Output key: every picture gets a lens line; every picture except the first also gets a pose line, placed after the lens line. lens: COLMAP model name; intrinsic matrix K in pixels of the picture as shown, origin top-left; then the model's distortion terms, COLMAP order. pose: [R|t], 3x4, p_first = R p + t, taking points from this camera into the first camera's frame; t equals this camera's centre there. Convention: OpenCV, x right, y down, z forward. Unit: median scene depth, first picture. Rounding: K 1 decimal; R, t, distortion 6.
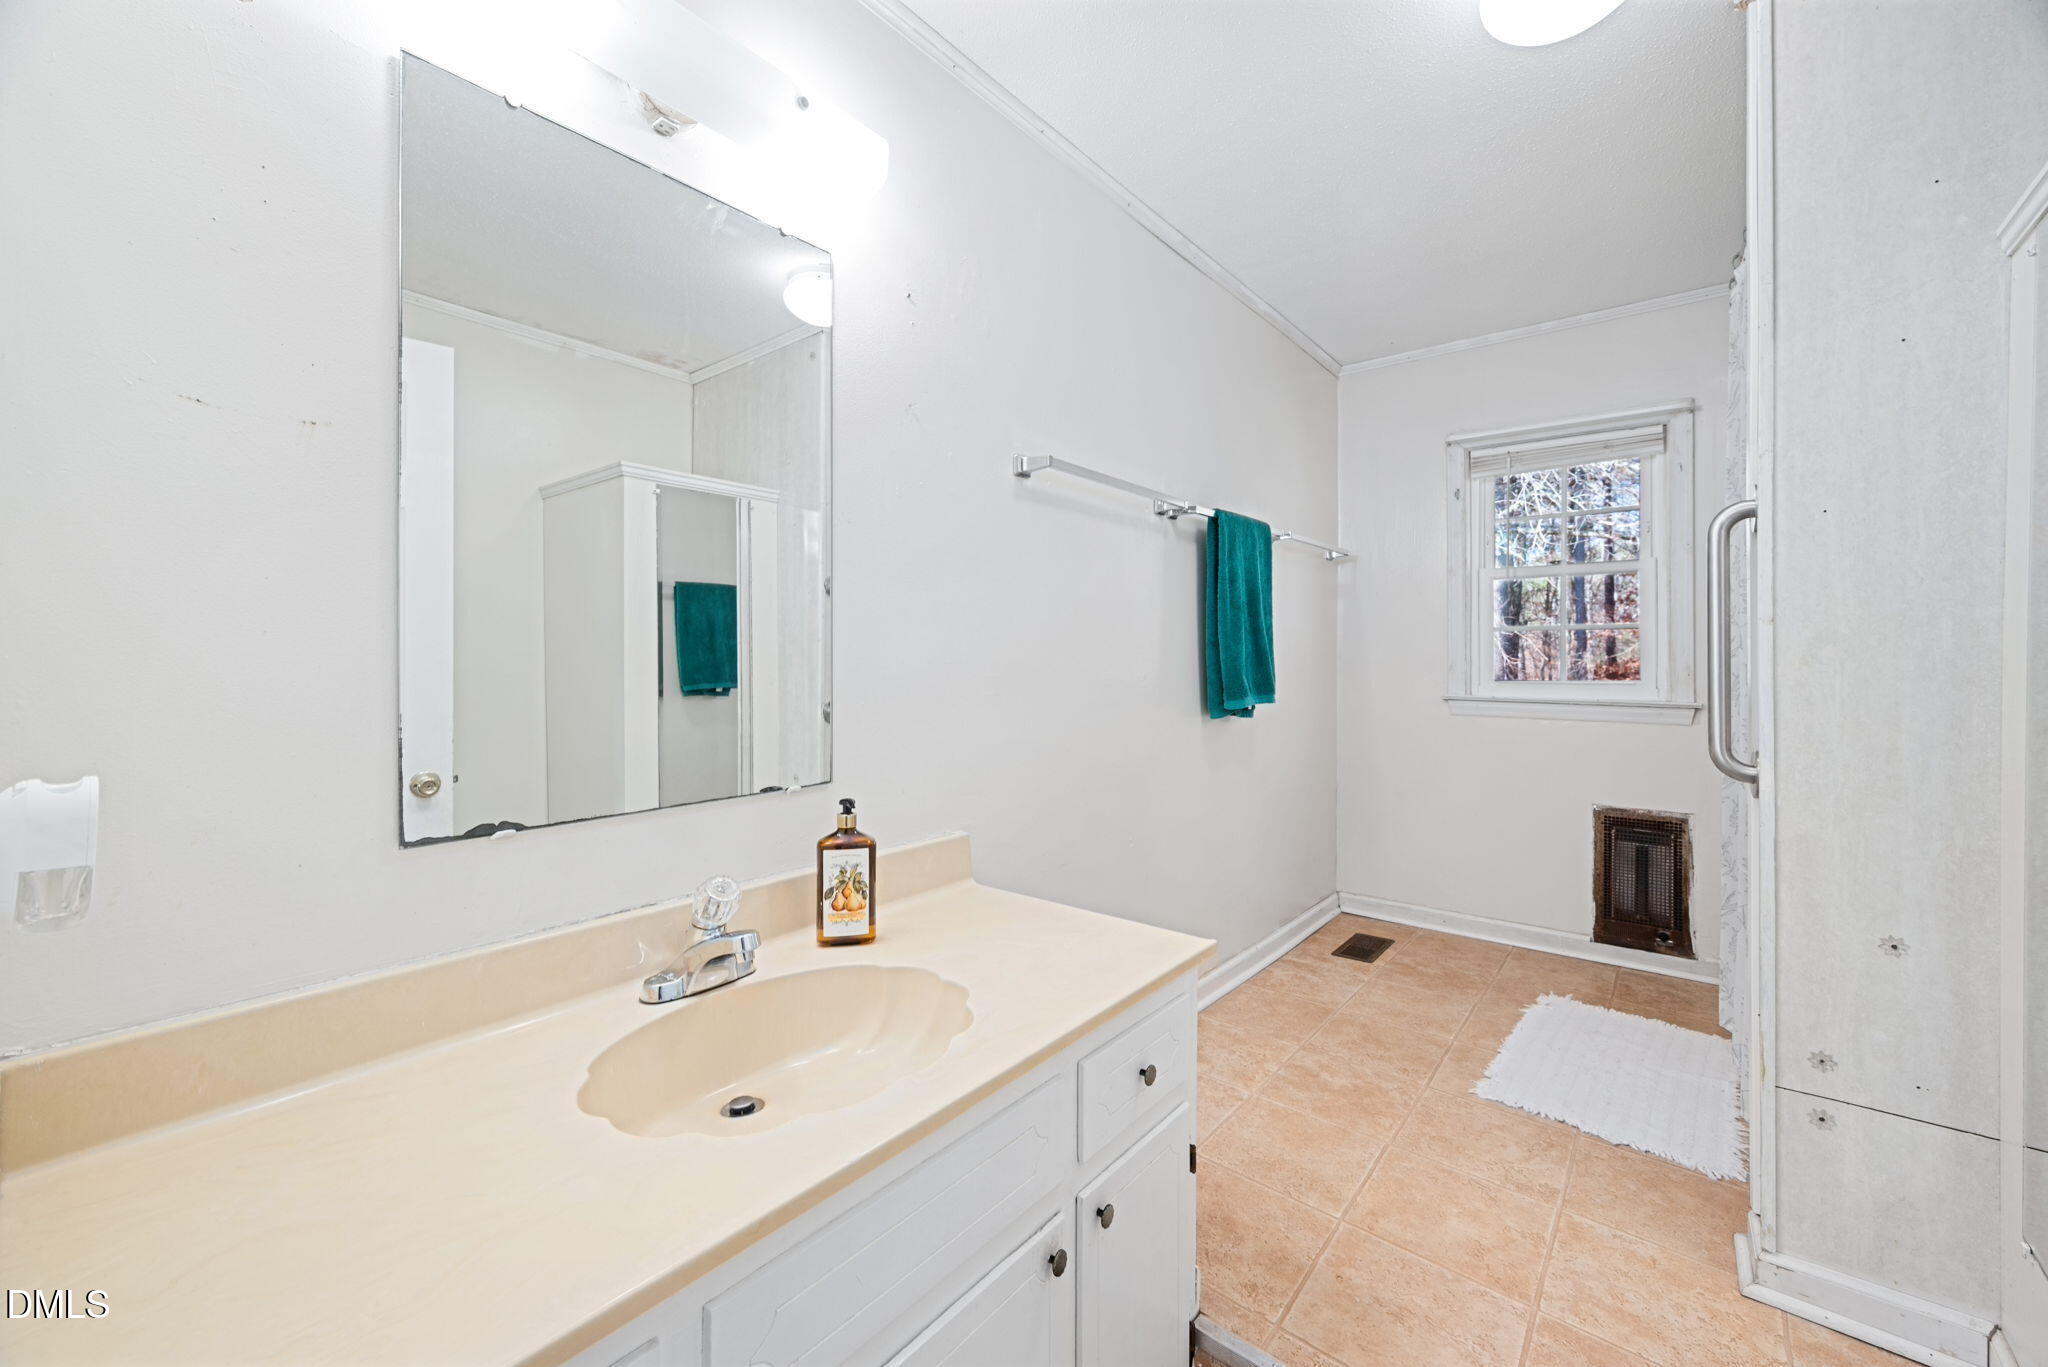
lens RADIAL K [[825.0, 0, 1031.2], [0, 825.0, 647.9], [0, 0, 1]] dist [-0.003415, -0.000276]
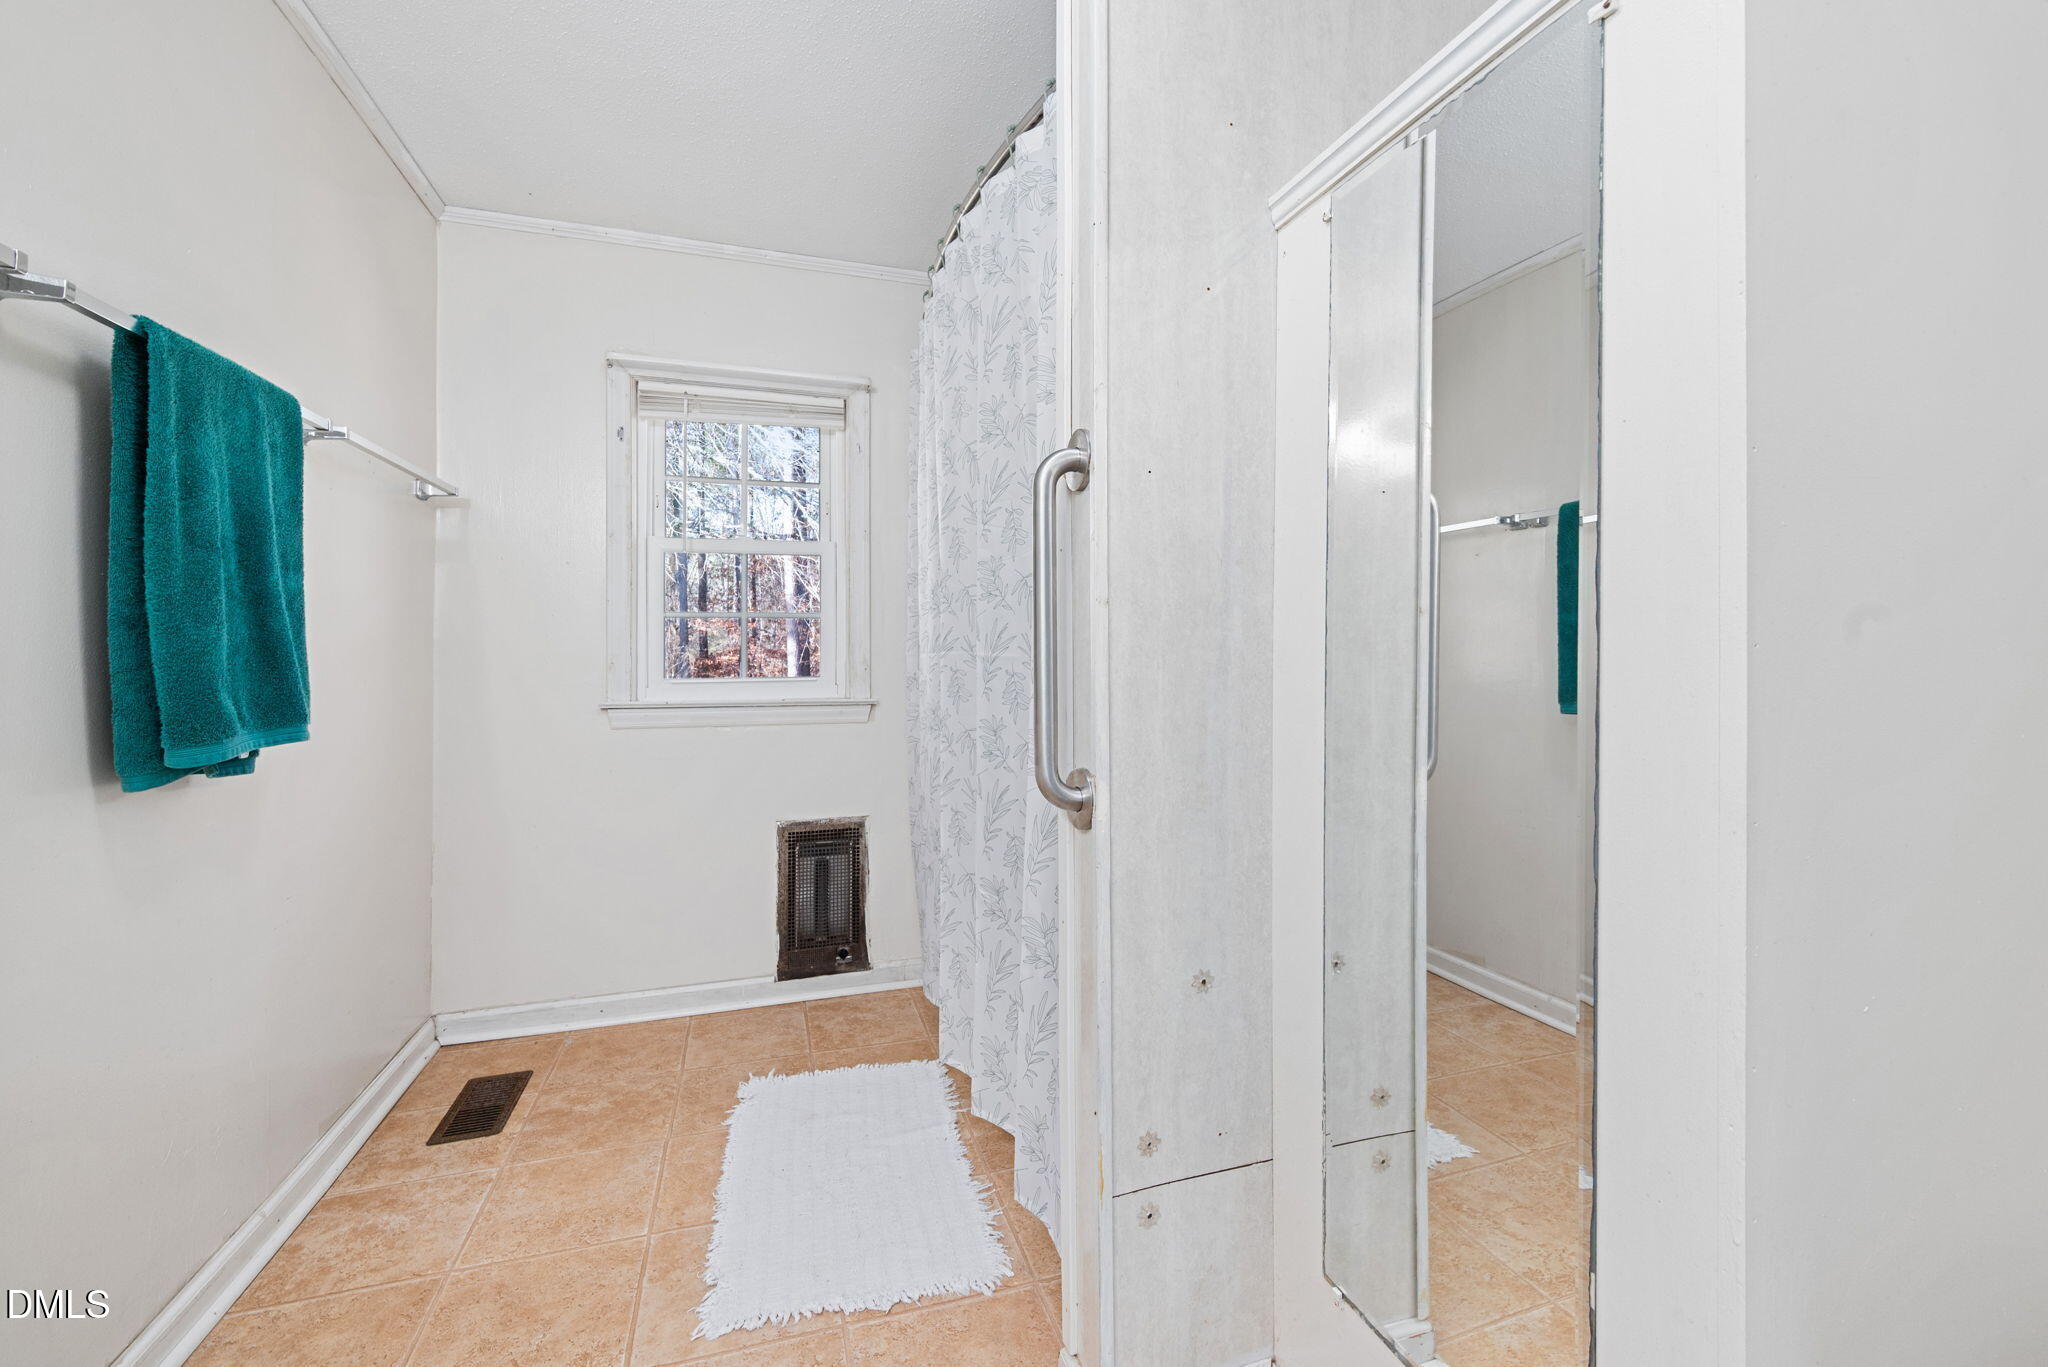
lens RADIAL K [[825.0, 0, 1024.1], [0, 825.0, 644.4], [0, 0, 1]] dist [-0.003415, -0.000276]
pose [[0.544454, 0.003581, 0.838783, 0.103911], [-0.005358, 0.999985, -0.000792, 0.004267], [-0.838774, -0.004063, 0.544465, 0.331732]]
